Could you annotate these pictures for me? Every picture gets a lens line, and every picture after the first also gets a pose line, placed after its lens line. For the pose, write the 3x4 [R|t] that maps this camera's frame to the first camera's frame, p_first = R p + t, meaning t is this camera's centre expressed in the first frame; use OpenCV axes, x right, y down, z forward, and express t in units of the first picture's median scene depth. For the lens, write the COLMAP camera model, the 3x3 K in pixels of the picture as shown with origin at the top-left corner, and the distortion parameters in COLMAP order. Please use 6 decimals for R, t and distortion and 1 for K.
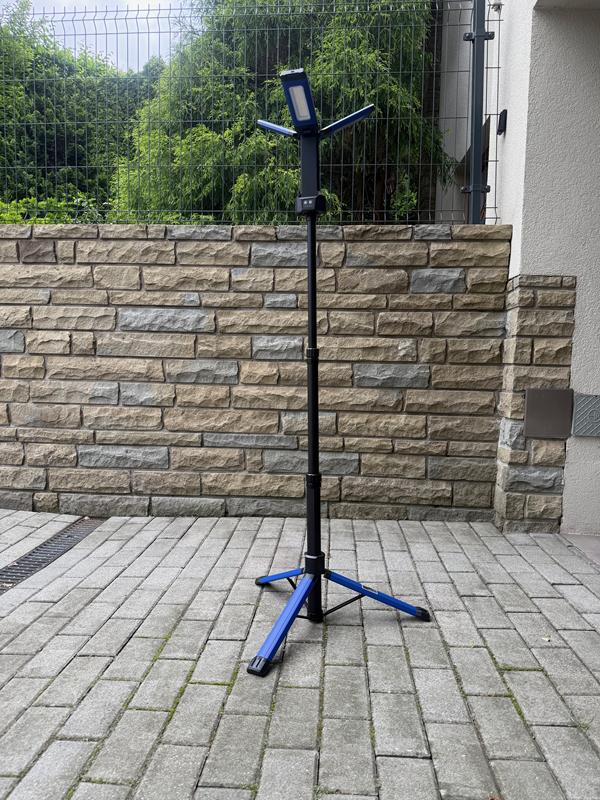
lens RADIAL K [[571.9, 0, 297.9], [0, 571.9, 395.3], [0, 0, 1]] dist [0.079676, -0.016114]
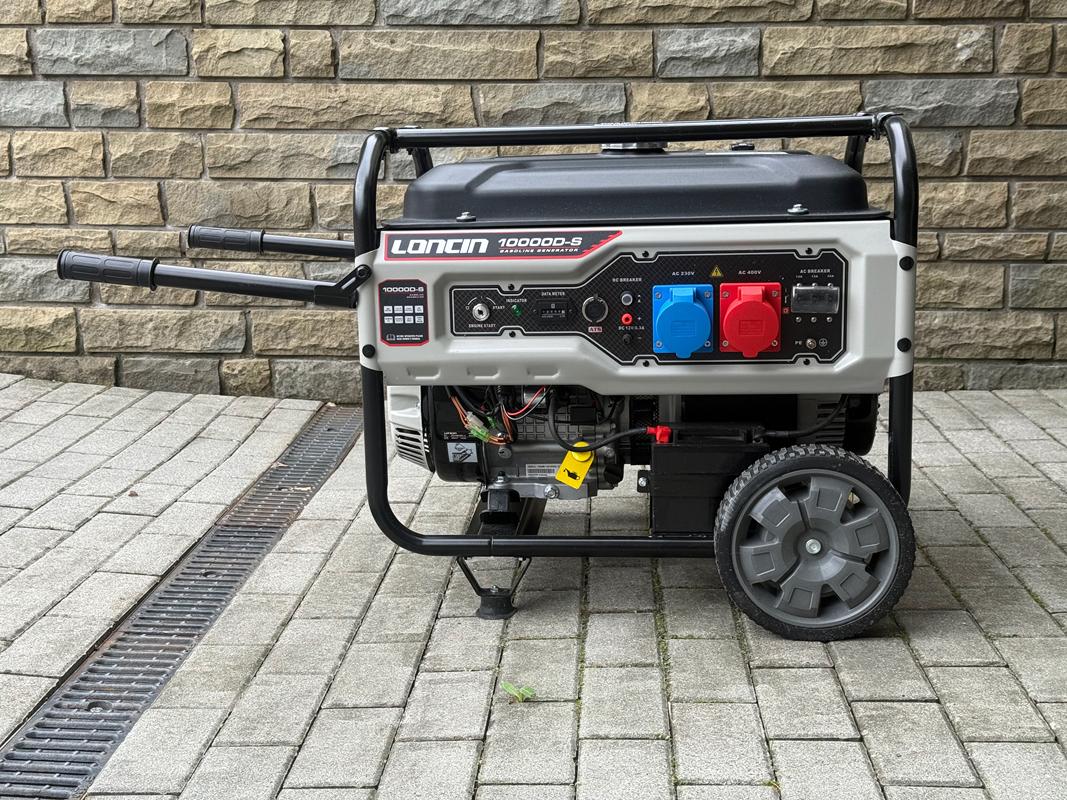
lens RADIAL K [[1494.6, 0, 537.3], [0, 1494.6, 405.3], [0, 0, 1]] dist [0.100639, 0.000000]
pose [[0.999541, -0.027335, 0.013085, -0.206032], [0.025213, 0.989631, 0.141402, 0.030251], [-0.016814, -0.141007, 0.989866, -0.321824]]
